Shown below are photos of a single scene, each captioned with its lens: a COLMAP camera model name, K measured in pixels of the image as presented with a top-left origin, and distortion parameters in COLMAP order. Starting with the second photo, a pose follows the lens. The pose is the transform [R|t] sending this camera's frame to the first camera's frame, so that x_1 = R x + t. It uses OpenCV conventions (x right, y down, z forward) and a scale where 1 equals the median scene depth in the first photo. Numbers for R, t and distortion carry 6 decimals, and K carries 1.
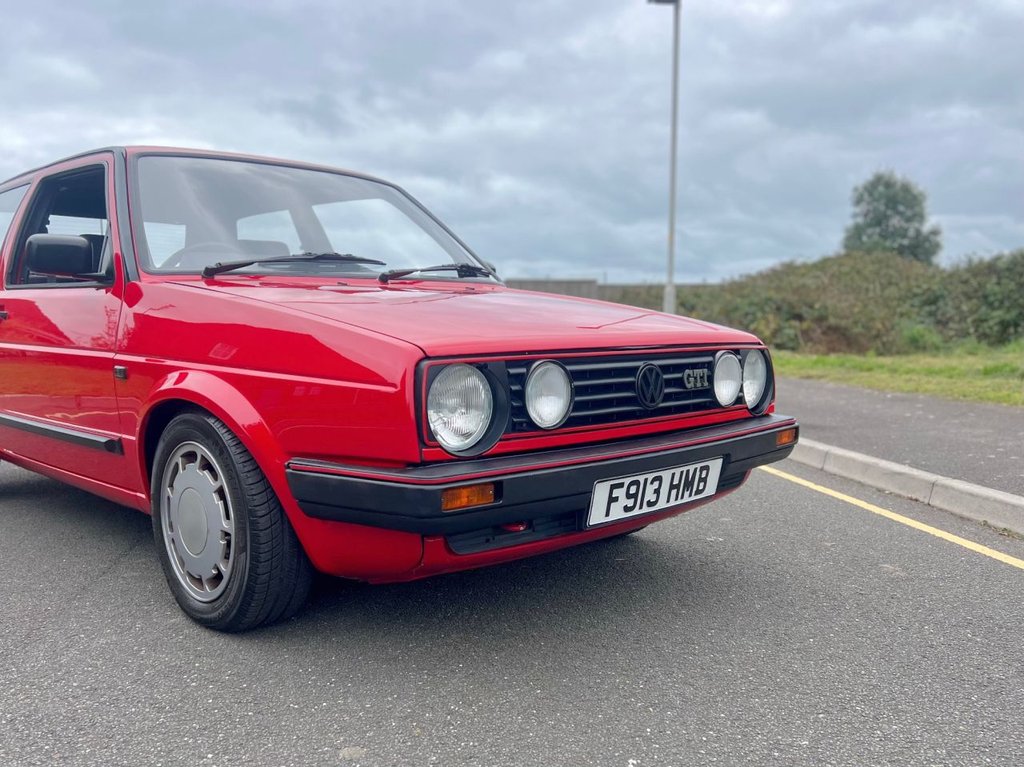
lens RADIAL K [[873.9, 0, 497.8], [0, 873.9, 445.6], [0, 0, 1]] dist [0.189216, -0.421396]
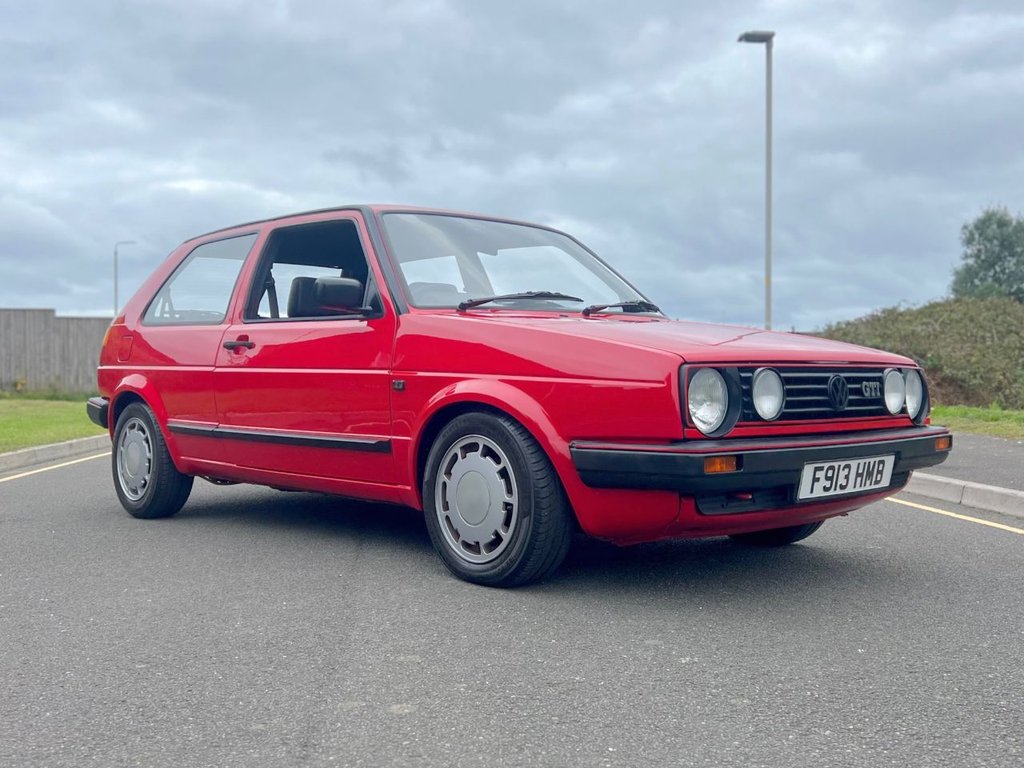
lens RADIAL K [[1039.8, 0, 506.8], [0, 1039.8, 381.4], [0, 0, 1]] dist [0.047461, -0.043144]
pose [[0.999349, 0.003513, -0.035917, -0.229984], [-0.008288, 0.990991, -0.133669, 0.111805], [0.035124, 0.133880, 0.990375, -0.461336]]
